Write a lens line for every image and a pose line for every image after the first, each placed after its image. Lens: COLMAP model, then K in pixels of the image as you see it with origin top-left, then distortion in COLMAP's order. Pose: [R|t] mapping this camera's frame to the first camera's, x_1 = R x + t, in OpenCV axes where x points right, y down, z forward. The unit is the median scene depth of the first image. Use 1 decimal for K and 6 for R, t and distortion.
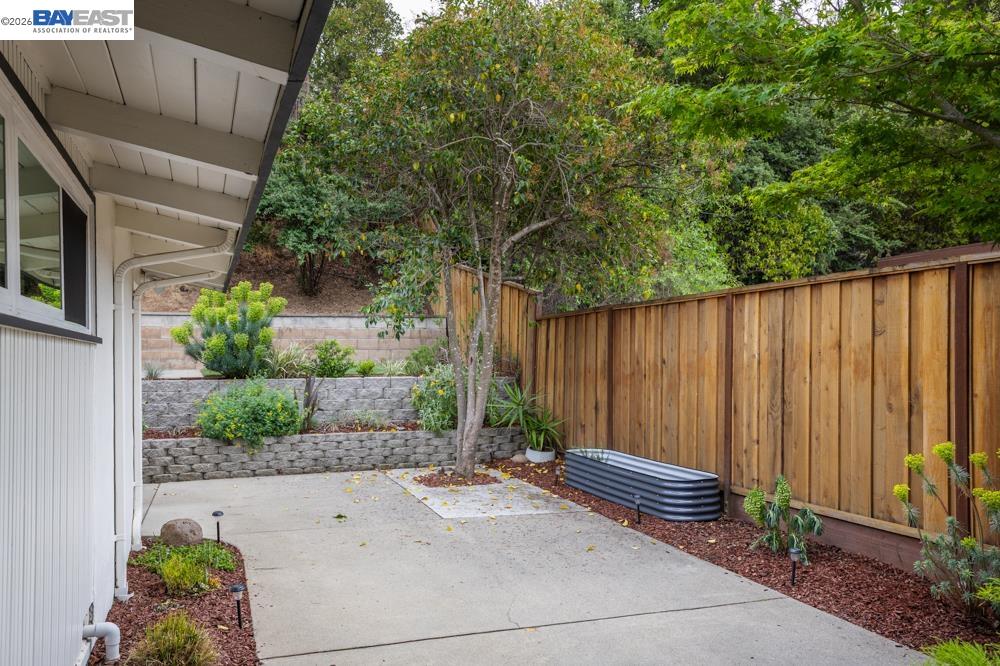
lens RADIAL K [[820.1, 0, 500.0], [0, 820.1, 333.0], [0, 0, 1]] dist [0.001889, 0.000680]
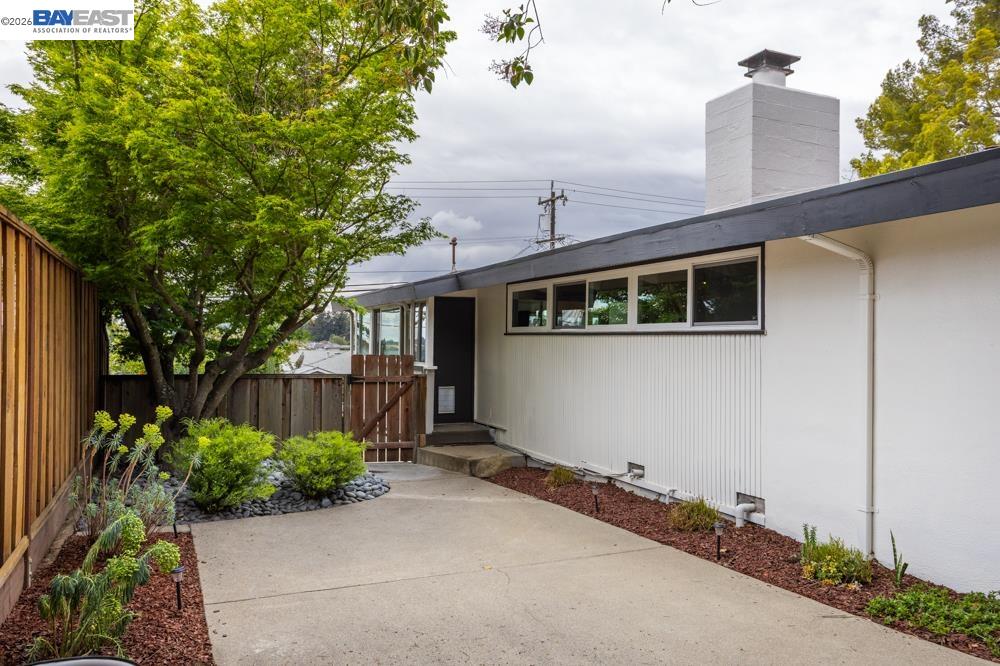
lens RADIAL K [[737.3, 0, 500.0], [0, 737.3, 333.0], [0, 0, 1]] dist [-0.000311, -0.000090]
pose [[-0.996922, -0.005967, -0.078176, 0.091575], [-0.002535, 0.999032, -0.043926, 0.056217], [0.078362, -0.043593, -0.995971, 1.822246]]
